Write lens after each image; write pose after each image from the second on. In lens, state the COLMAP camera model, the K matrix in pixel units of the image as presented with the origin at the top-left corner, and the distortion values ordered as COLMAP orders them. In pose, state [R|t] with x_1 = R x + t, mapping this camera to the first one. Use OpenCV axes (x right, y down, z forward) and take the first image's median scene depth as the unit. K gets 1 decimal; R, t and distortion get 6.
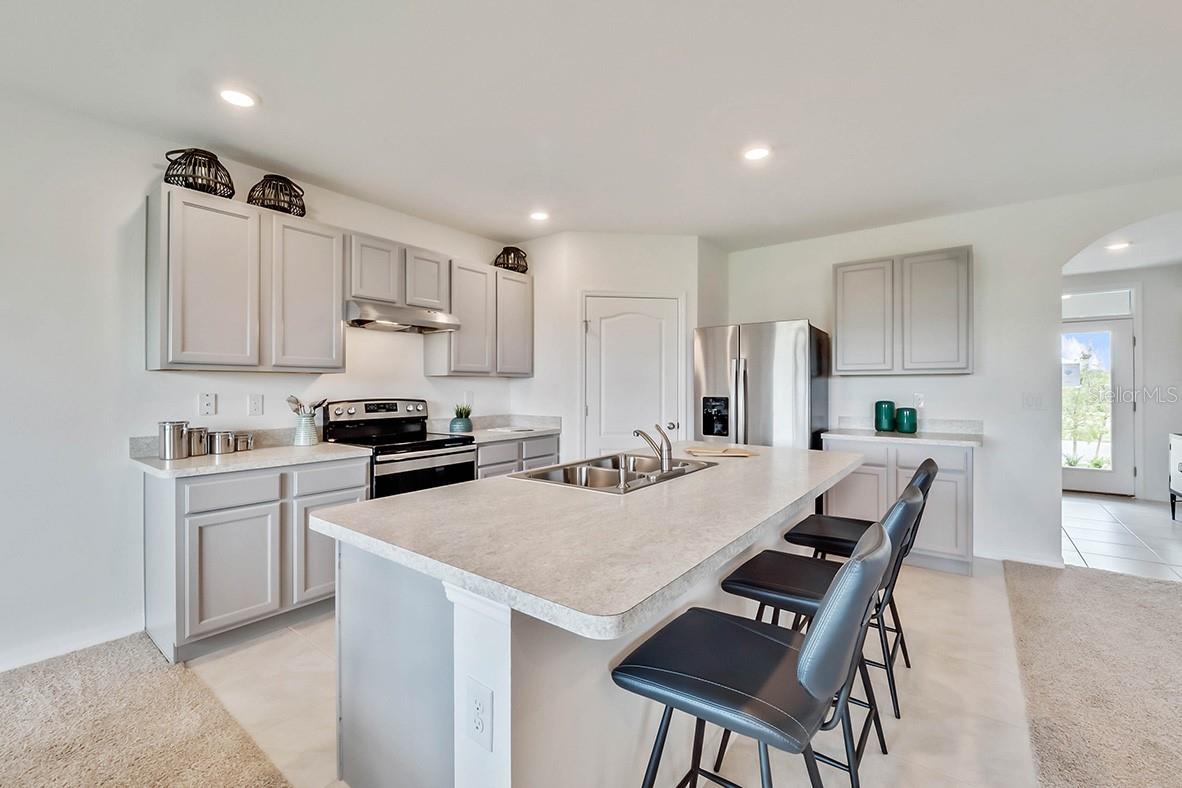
lens RADIAL K [[498.7, 0, 581.0], [0, 498.7, 389.5], [0, 0, 1]] dist [-0.001303, -0.000210]
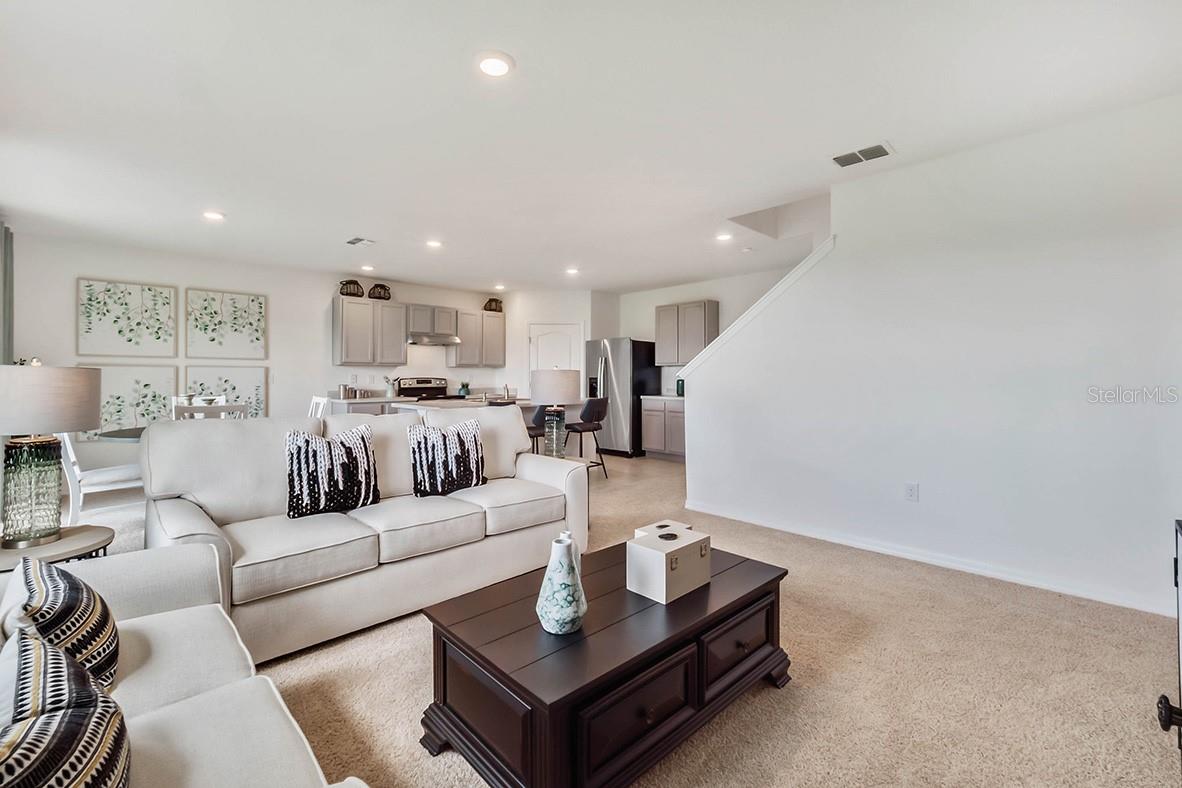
lens RADIAL K [[502.2, 0, 589.0], [0, 502.2, 377.2], [0, 0, 1]] dist [0.001628, -0.006546]
pose [[0.991258, -0.001953, -0.131922, 0.575241], [0.001337, 0.999988, -0.004756, 0.027136], [0.131930, 0.004538, 0.991249, -1.024881]]
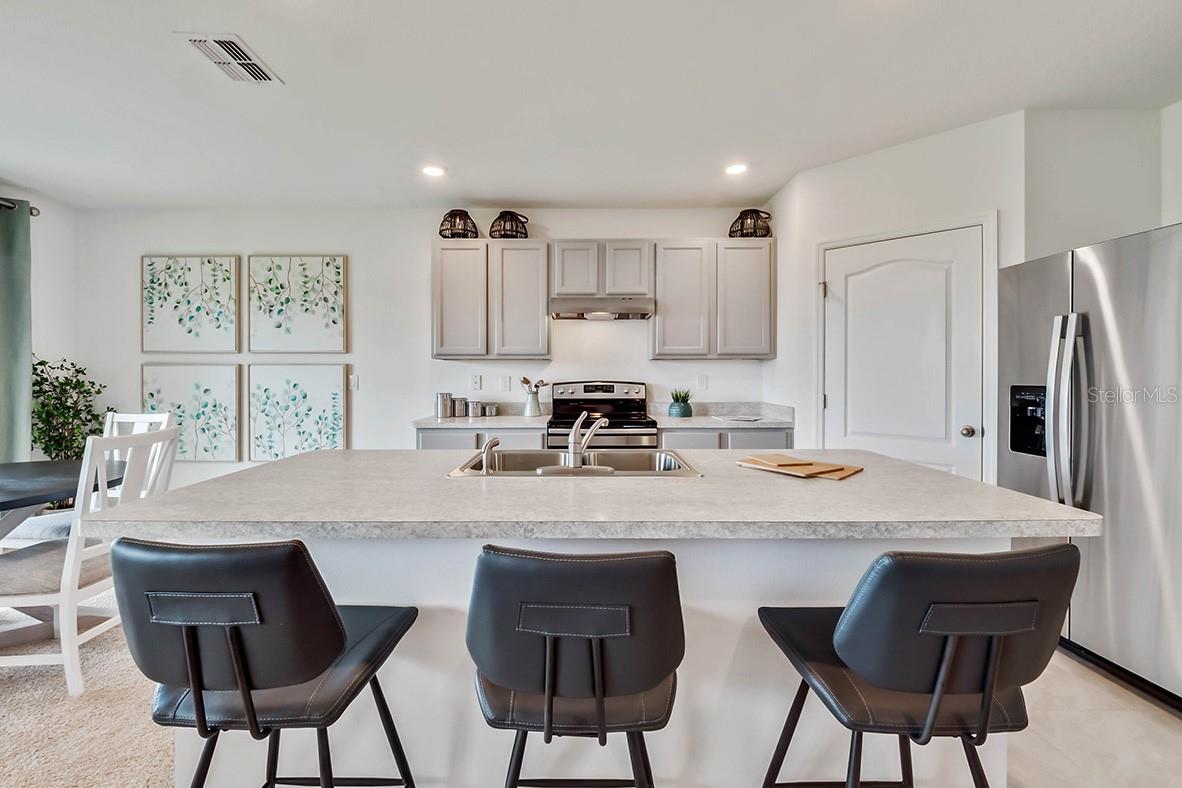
lens RADIAL K [[502.2, 0, 589.0], [0, 502.2, 377.2], [0, 0, 1]] dist [0.001628, -0.006546]
pose [[0.612185, 0.003827, -0.790705, 0.470524], [-0.002524, 0.999993, 0.002886, 0.006685], [0.790710, 0.000229, 0.612190, 0.290694]]
